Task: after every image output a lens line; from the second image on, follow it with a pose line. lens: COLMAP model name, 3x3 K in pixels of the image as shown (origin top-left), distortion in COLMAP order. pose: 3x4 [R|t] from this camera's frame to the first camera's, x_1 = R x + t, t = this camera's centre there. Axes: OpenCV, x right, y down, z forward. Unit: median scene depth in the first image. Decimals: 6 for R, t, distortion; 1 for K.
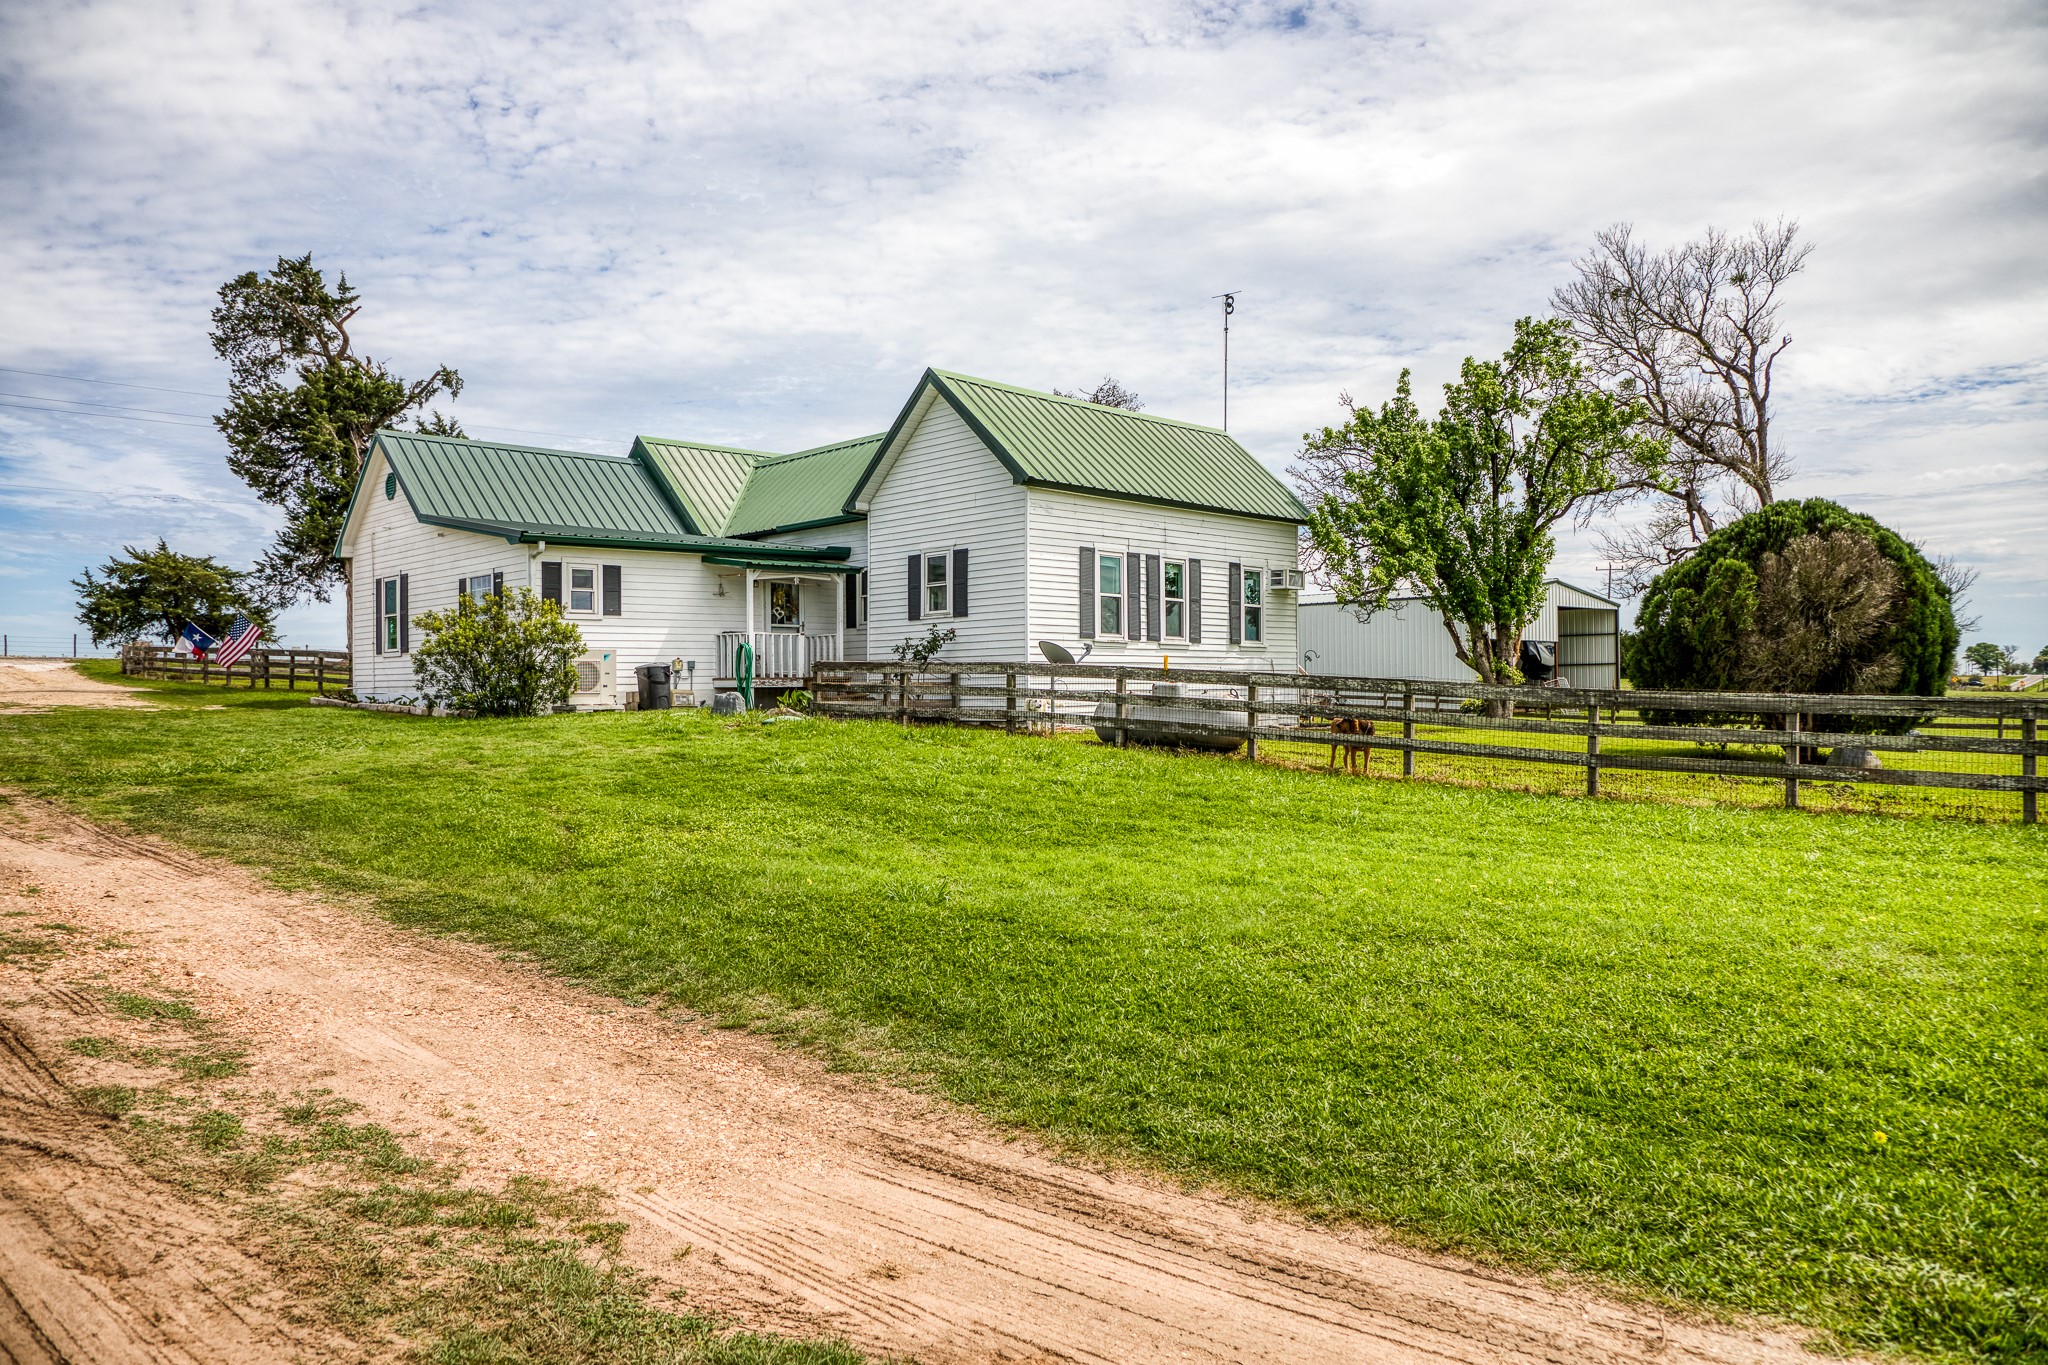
lens RADIAL K [[1392.1, 0, 1028.7], [0, 1392.1, 677.8], [0, 0, 1]] dist [-0.063819, 0.003722]
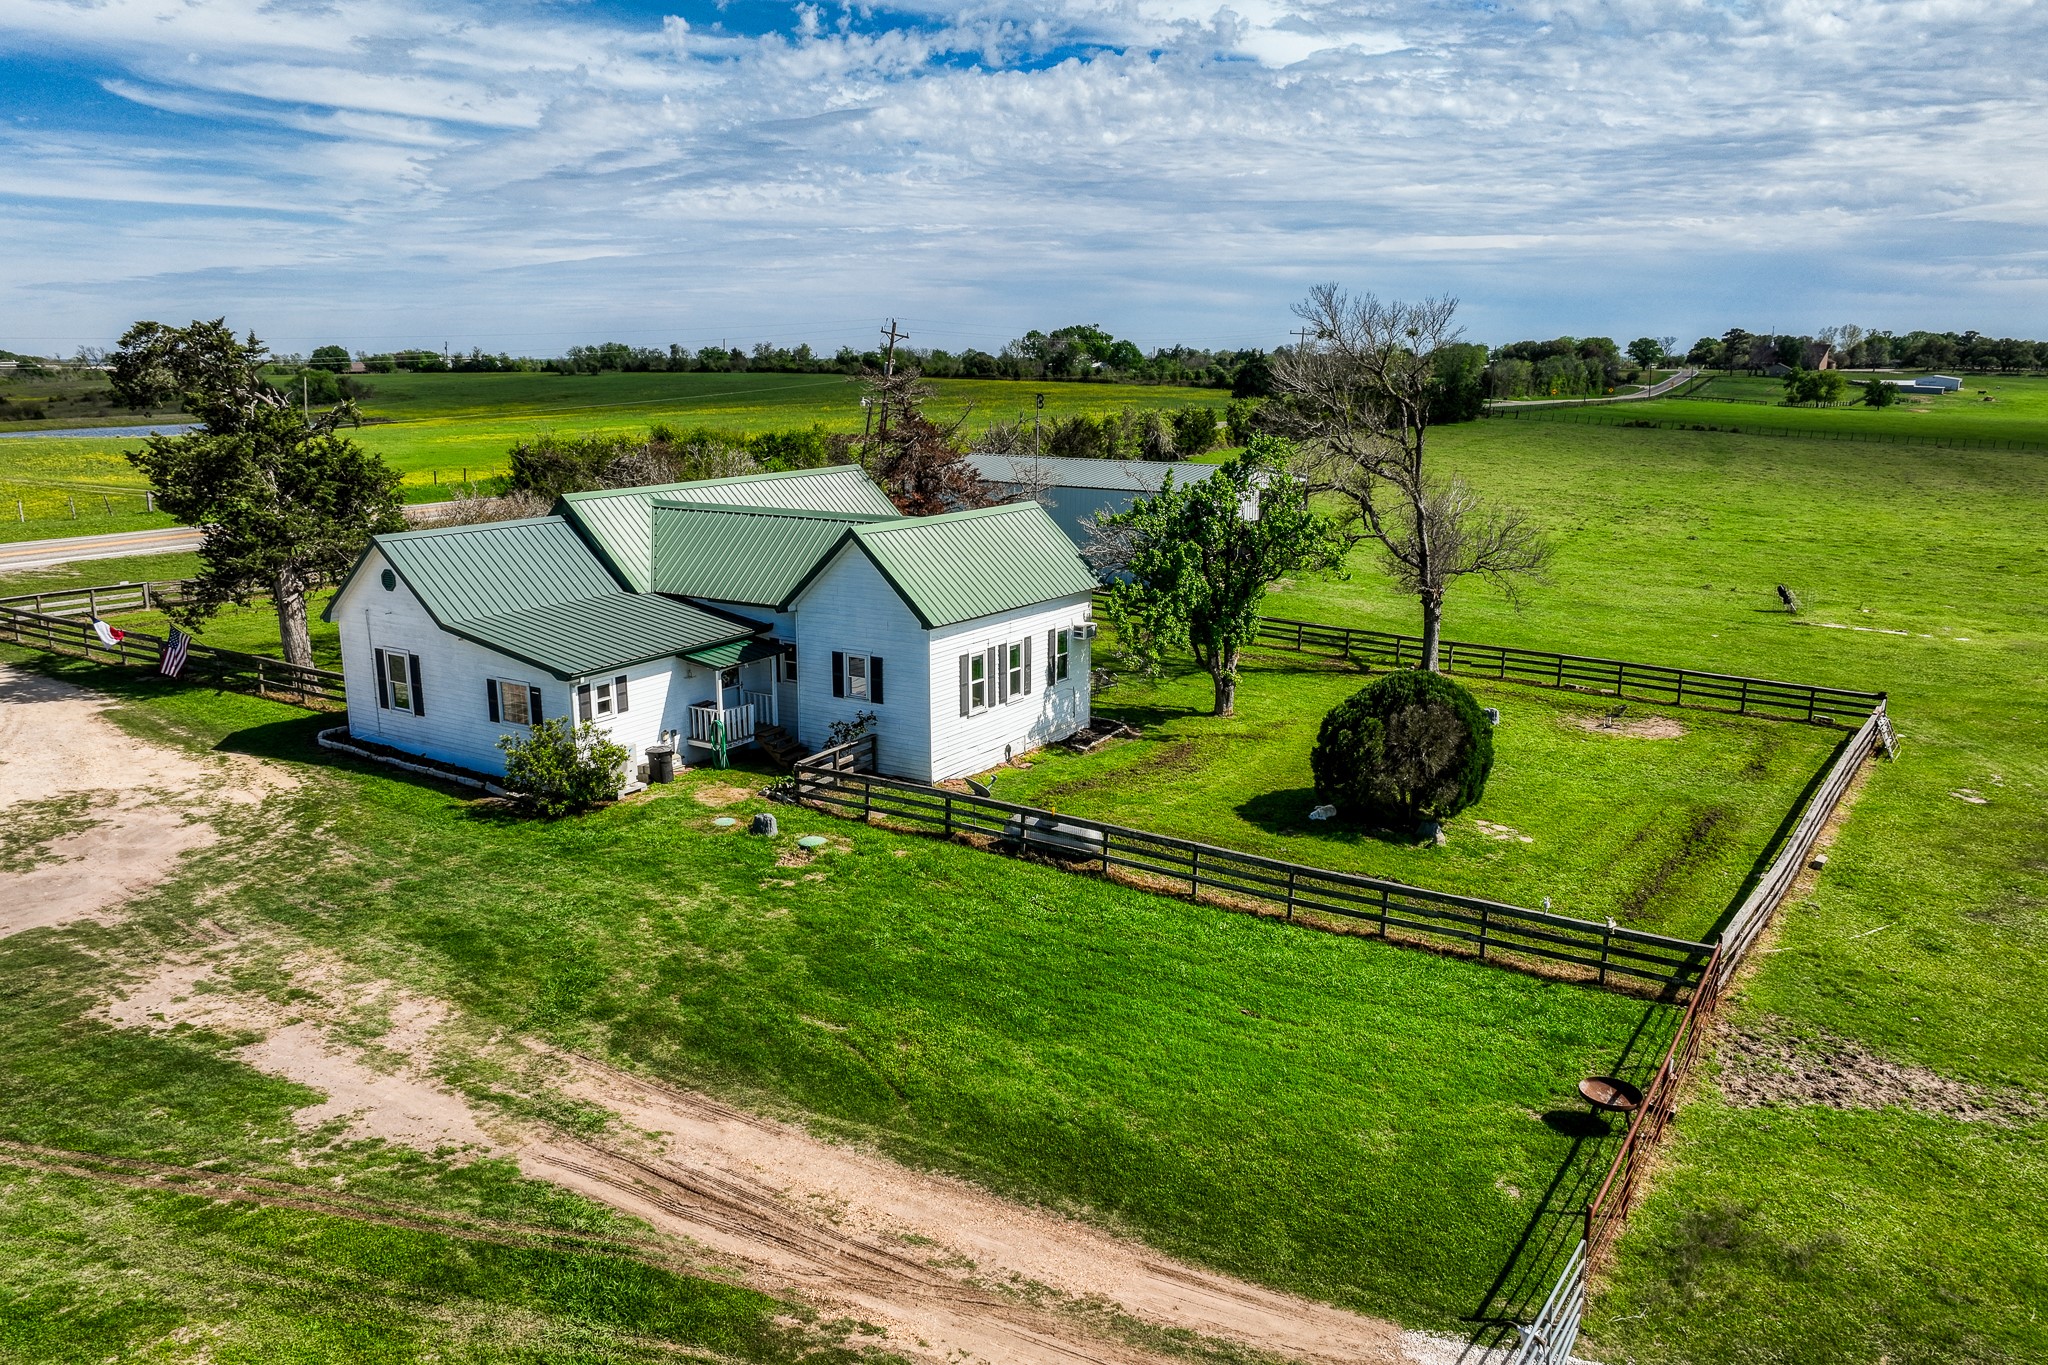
lens RADIAL K [[1536.0, 0, 1028.9], [0, 1536.0, 675.3], [0, 0, 1]] dist [0.009253, -0.002322]
pose [[0.972591, -0.042958, 0.228518, -0.249747], [-0.013795, 0.970395, 0.241130, -0.442314], [-0.232111, -0.237674, 0.943205, -0.513137]]
